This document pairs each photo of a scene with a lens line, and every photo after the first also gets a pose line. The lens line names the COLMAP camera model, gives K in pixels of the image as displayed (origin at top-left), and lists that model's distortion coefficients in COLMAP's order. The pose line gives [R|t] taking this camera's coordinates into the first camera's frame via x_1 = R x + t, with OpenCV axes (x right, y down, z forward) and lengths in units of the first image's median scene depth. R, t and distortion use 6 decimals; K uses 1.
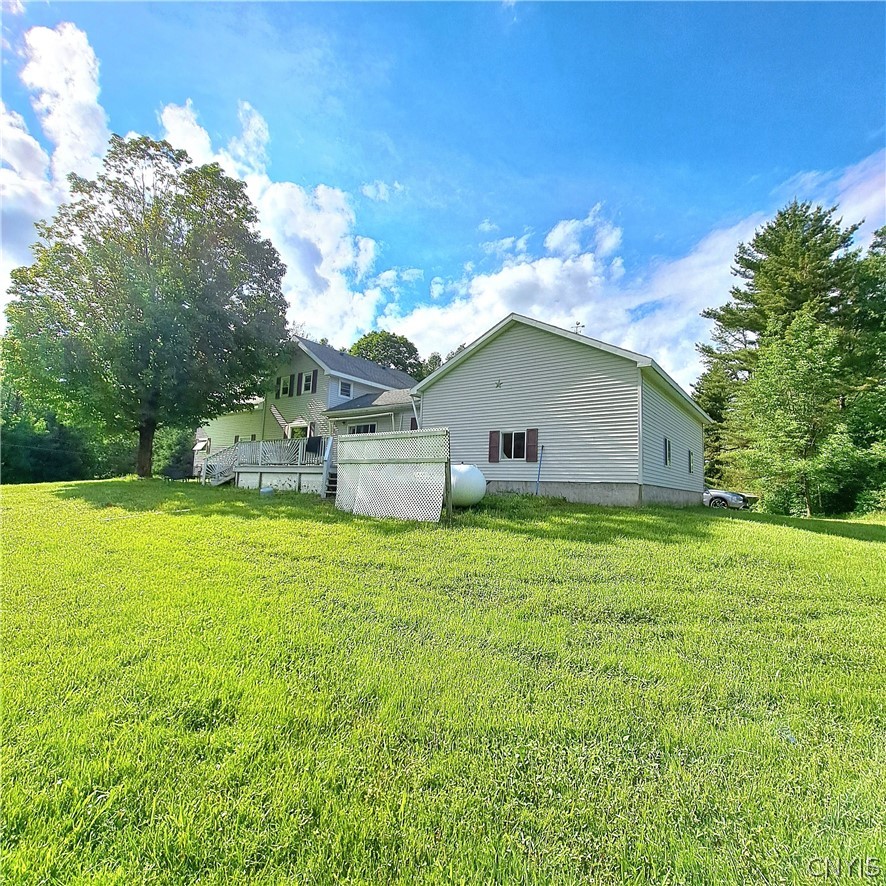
lens RADIAL K [[461.9, 0, 443.0], [0, 461.9, 443.0], [0, 0, 1]] dist [-0.004009, -0.000895]
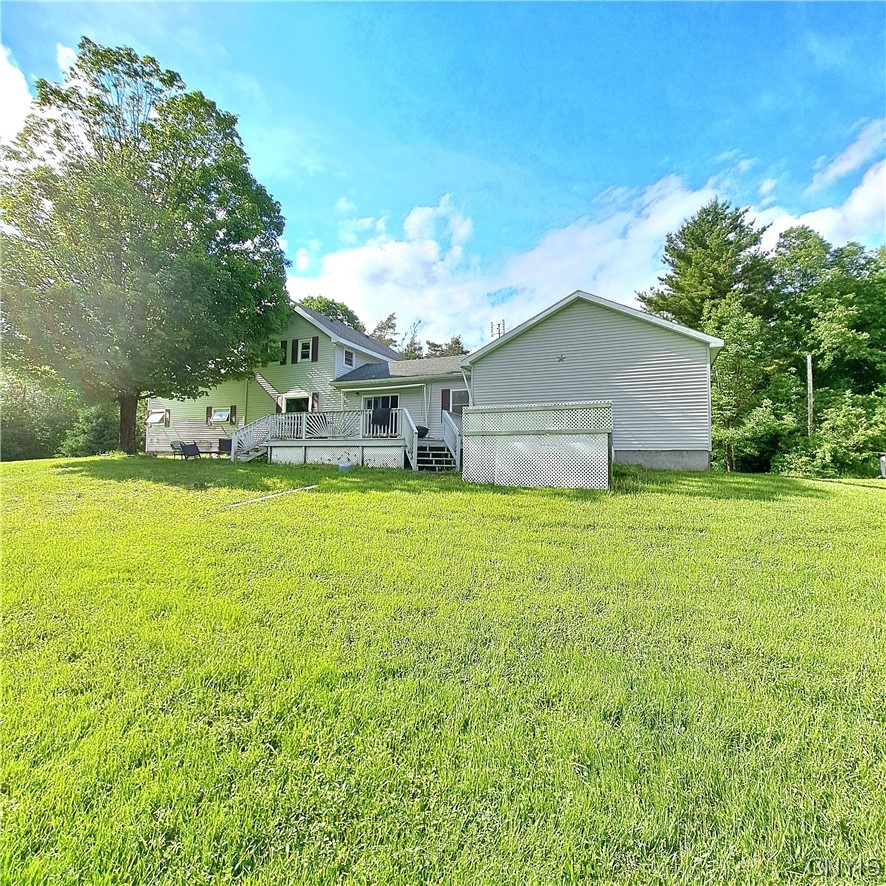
lens RADIAL K [[461.9, 0, 443.0], [0, 461.9, 443.0], [0, 0, 1]] dist [-0.004009, -0.000895]
pose [[0.975916, -0.013230, 0.217747, -0.228121], [0.000072, 0.998179, 0.060328, 0.000288], [-0.218148, -0.058860, 0.974139, 0.018877]]
